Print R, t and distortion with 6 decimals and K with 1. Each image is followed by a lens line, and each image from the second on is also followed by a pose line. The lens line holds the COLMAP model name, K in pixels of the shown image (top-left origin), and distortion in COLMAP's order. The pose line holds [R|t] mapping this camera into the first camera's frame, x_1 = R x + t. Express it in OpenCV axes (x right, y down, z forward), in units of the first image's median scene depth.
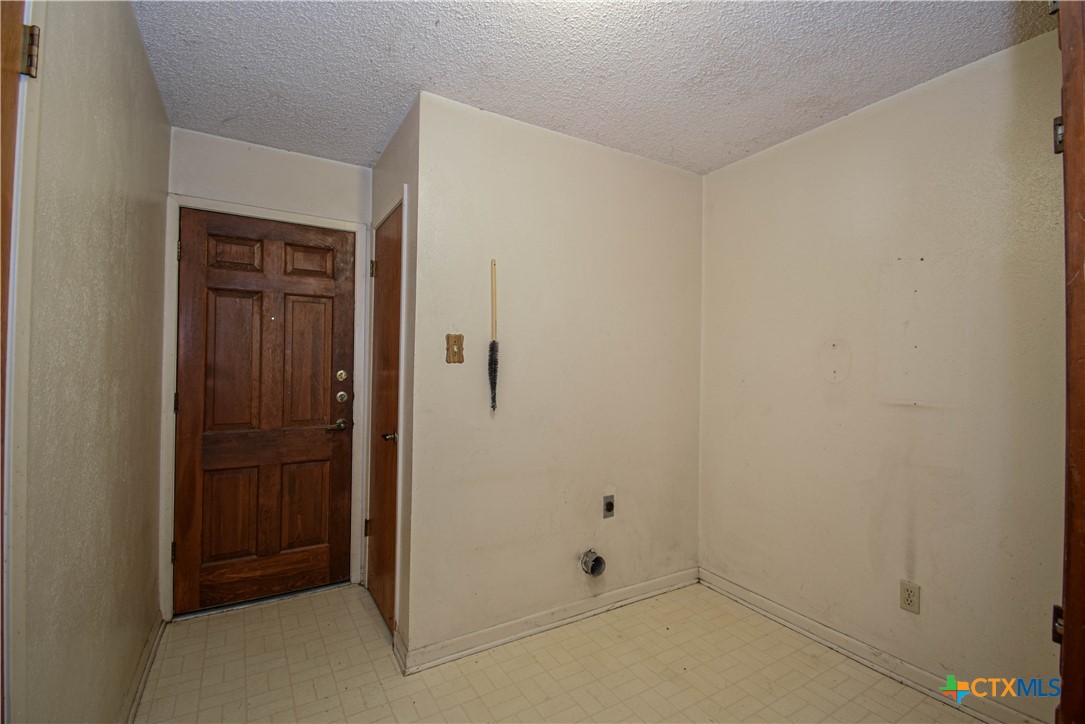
lens RADIAL K [[480.3, 0, 545.7], [0, 480.3, 359.9], [0, 0, 1]] dist [0.013469, -0.021951]
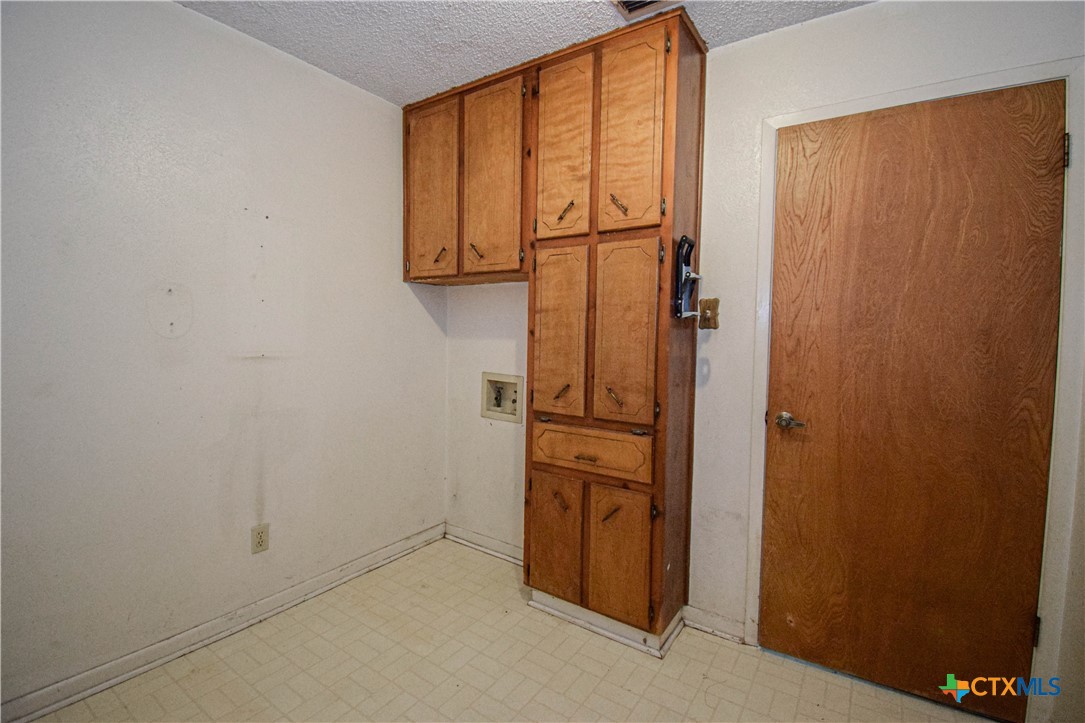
lens RADIAL K [[480.3, 0, 545.7], [0, 480.3, 359.4], [0, 0, 1]] dist [0.013469, -0.021951]
pose [[-0.409777, -0.076936, 0.908936, -0.424009], [-0.039072, 0.997003, 0.066775, 0.006575], [-0.911349, -0.008151, -0.411554, 0.855507]]
